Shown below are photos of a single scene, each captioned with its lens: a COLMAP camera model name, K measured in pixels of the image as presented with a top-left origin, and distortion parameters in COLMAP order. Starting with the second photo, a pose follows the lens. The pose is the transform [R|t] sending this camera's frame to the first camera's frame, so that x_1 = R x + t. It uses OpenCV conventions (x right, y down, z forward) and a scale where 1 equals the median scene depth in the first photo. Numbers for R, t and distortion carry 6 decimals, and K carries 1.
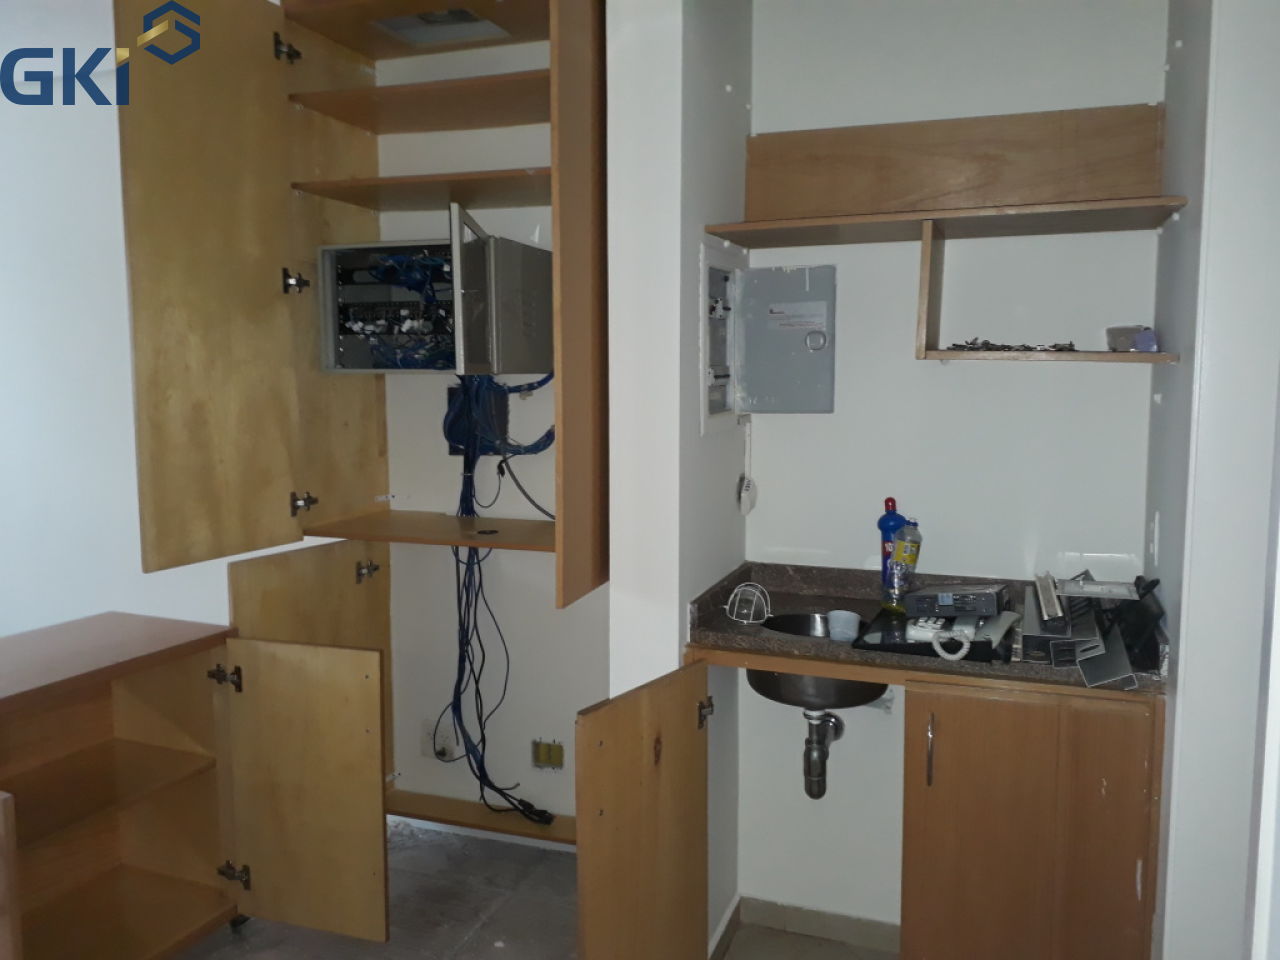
lens RADIAL K [[1040.8, 0, 644.4], [0, 1040.8, 479.6], [0, 0, 1]] dist [0.132867, -0.292957]
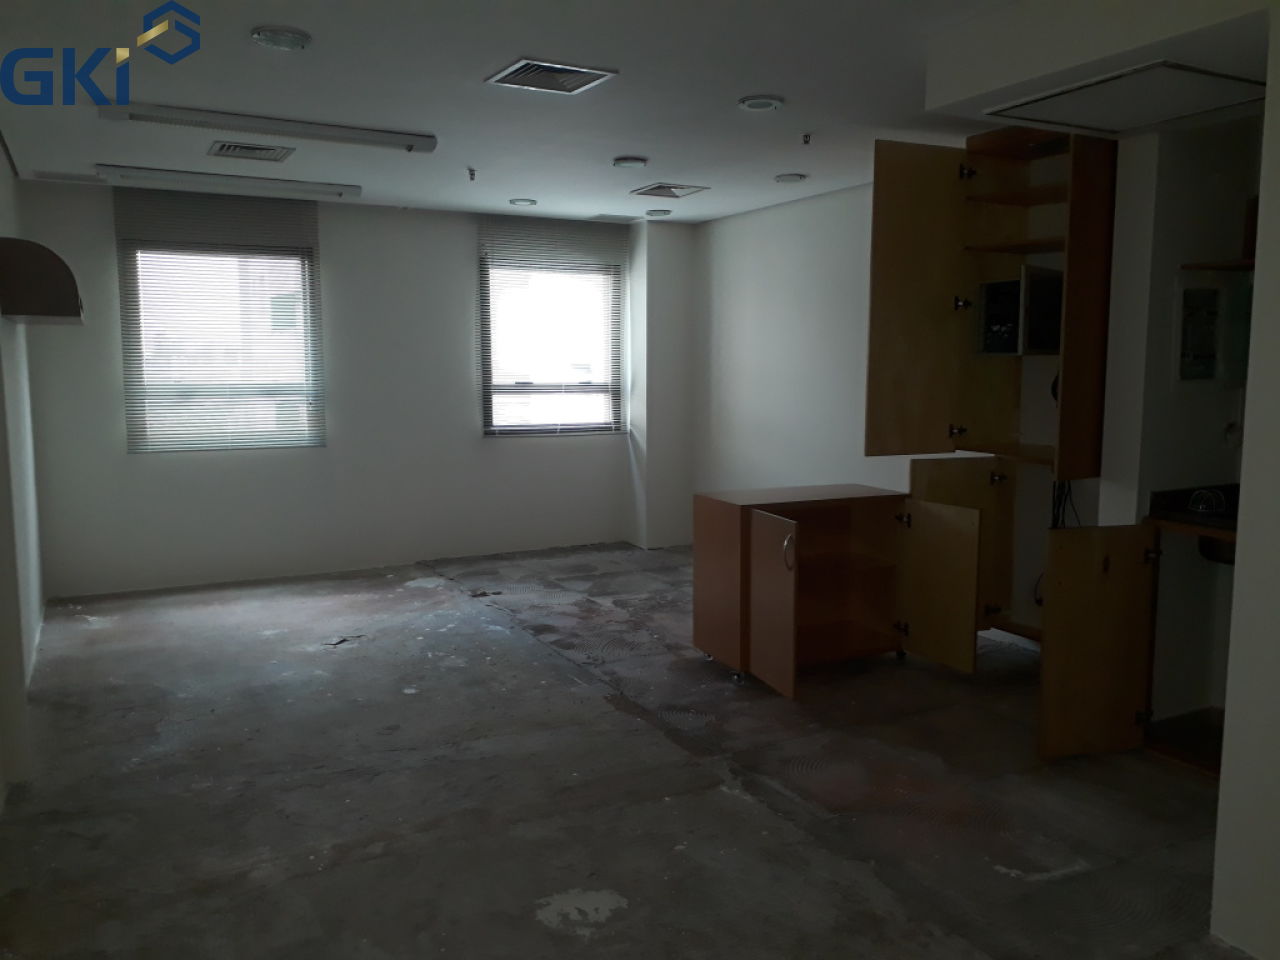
lens RADIAL K [[1040.8, 0, 644.4], [0, 1040.8, 479.6], [0, 0, 1]] dist [0.132867, -0.292957]
pose [[0.748008, 0.079313, -0.658933, 0.445753], [-0.072246, 0.996665, 0.037951, 0.075096], [0.659745, 0.019218, 0.751243, -0.650526]]
